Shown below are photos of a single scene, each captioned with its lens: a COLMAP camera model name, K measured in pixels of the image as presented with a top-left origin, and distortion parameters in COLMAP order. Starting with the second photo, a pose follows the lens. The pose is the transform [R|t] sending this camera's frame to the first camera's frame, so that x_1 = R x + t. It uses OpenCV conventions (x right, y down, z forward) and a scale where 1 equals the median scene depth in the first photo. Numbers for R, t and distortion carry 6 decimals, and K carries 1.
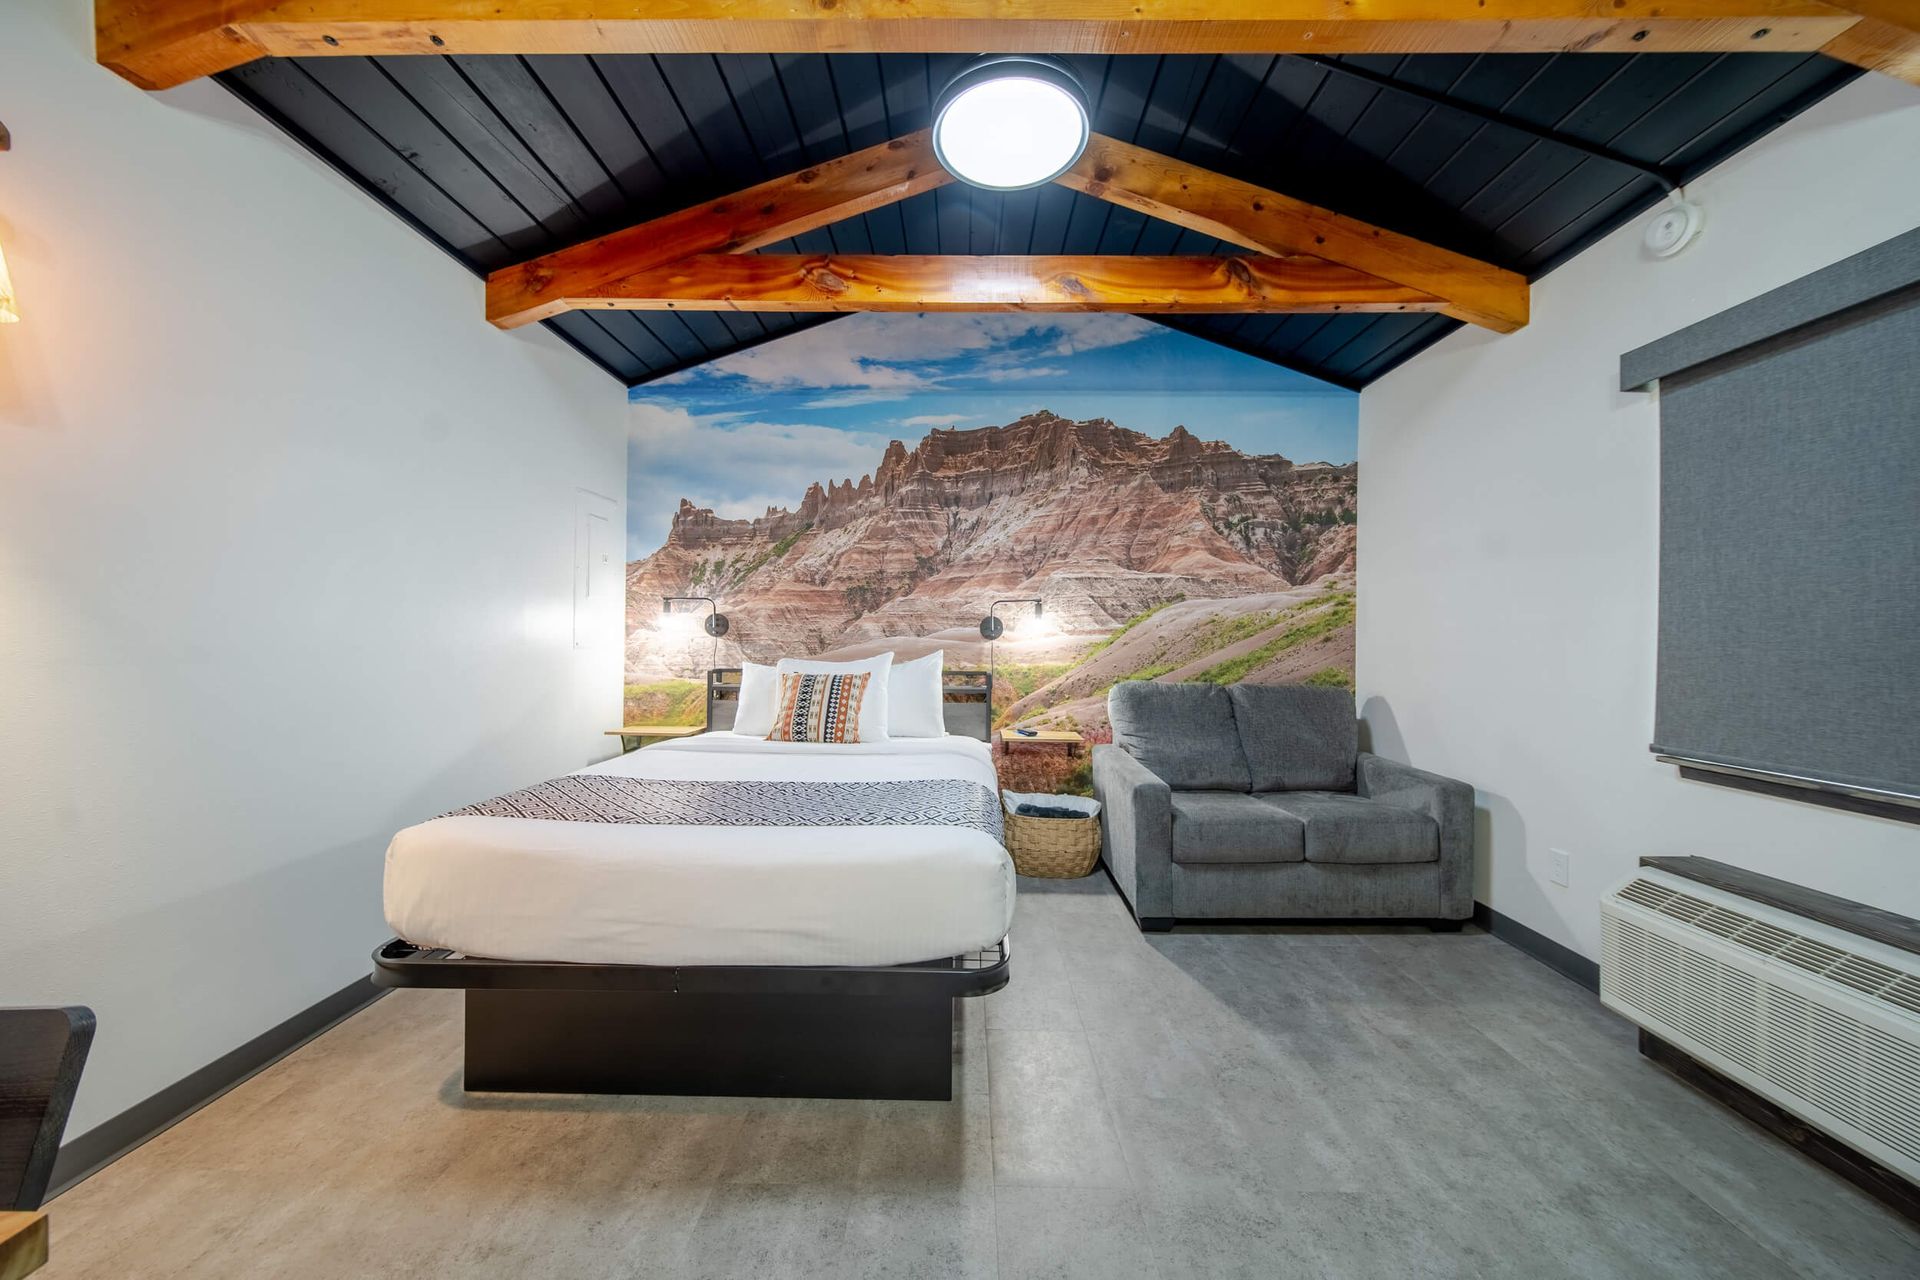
lens RADIAL K [[719.4, 0, 961.1], [0, 719.4, 639.5], [0, 0, 1]] dist [0.000479, -0.000241]
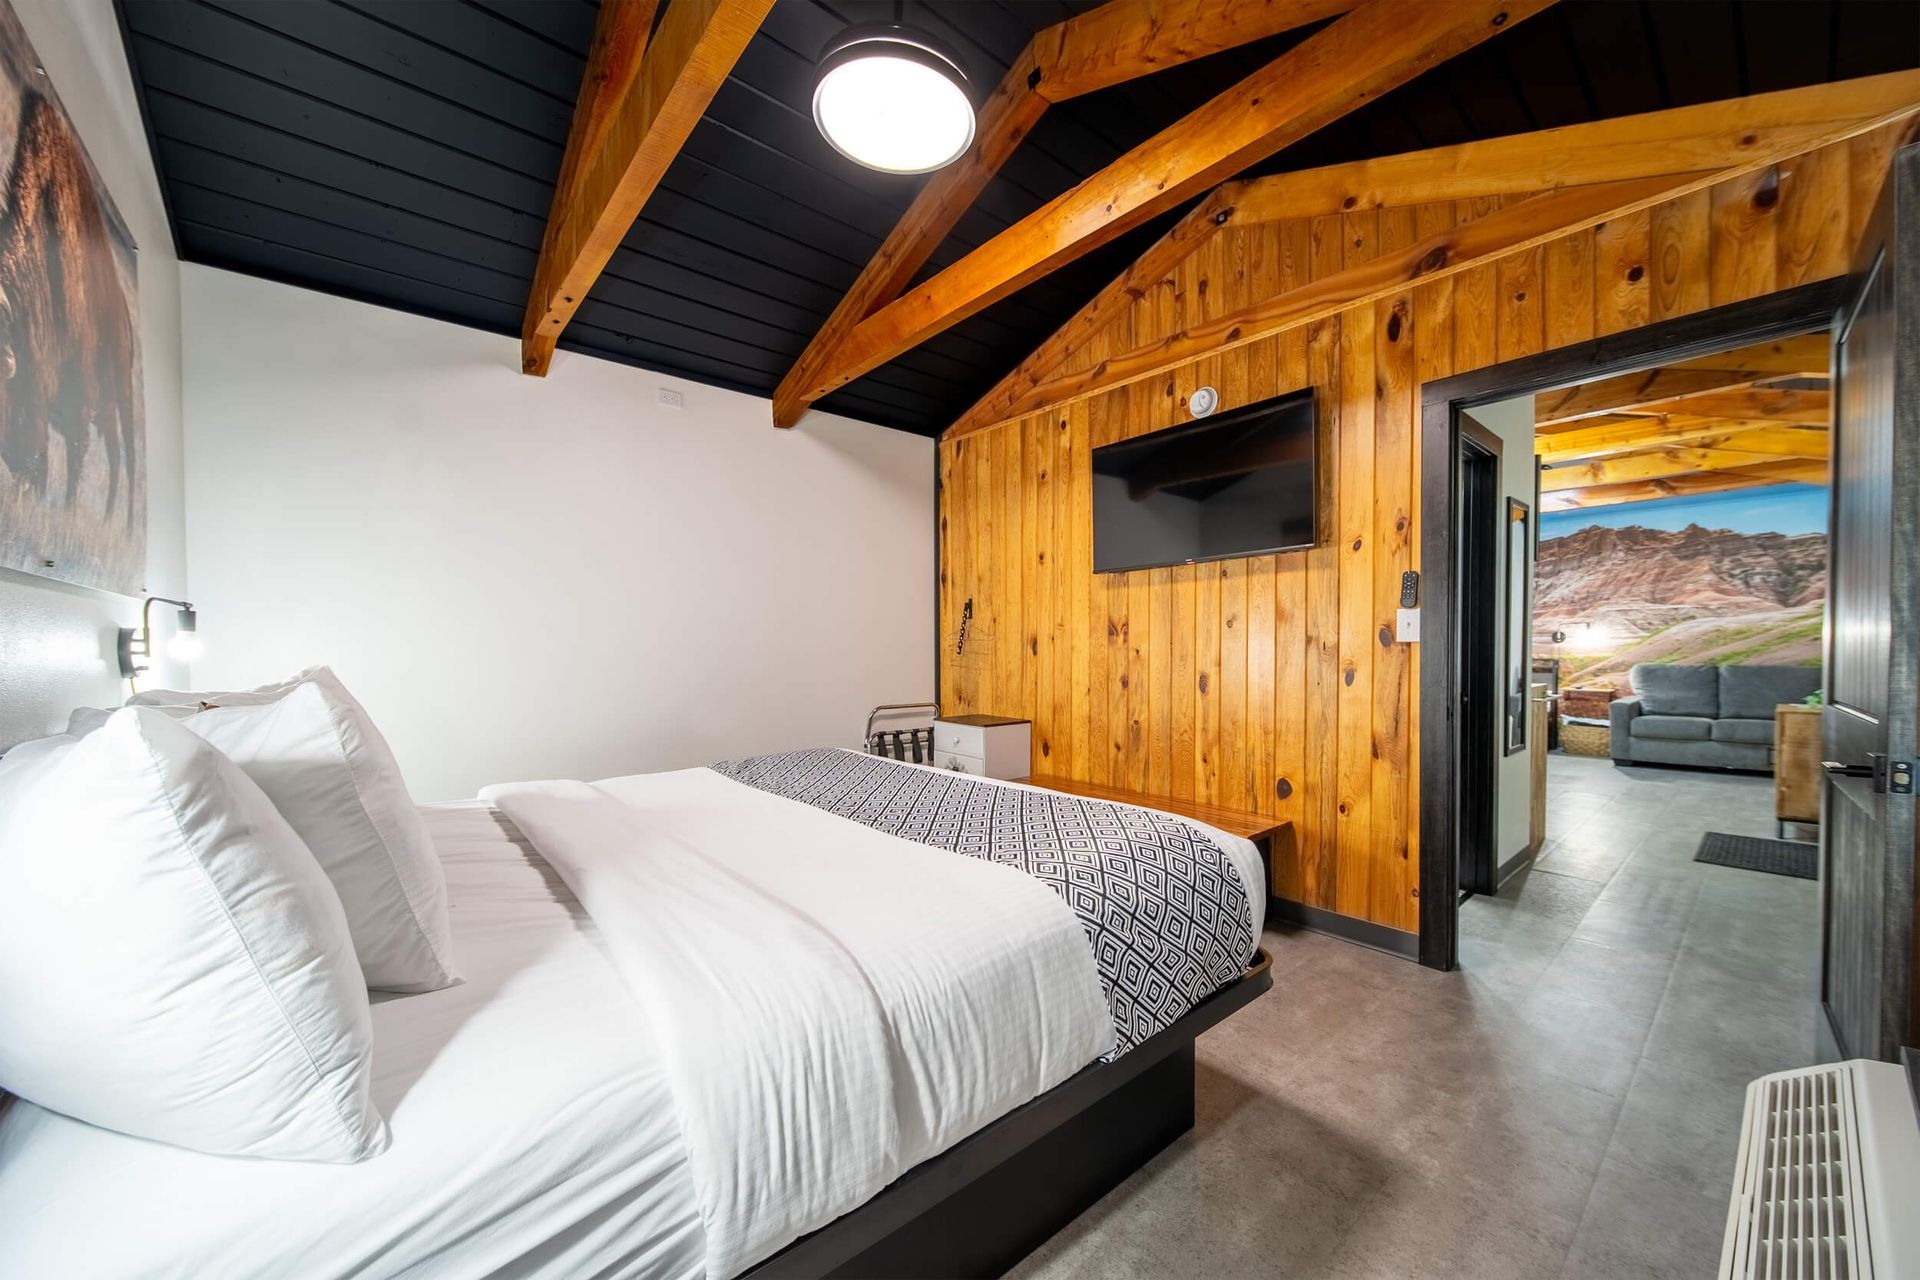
lens RADIAL K [[719.4, 0, 964.9], [0, 719.4, 665.4], [0, 0, 1]] dist [0.000479, -0.000241]
pose [[0.668266, 0.004169, -0.743911, 0.429758], [0.012408, 0.999783, 0.016749, 0.009081], [0.743819, -0.020423, 0.668069, -1.591657]]
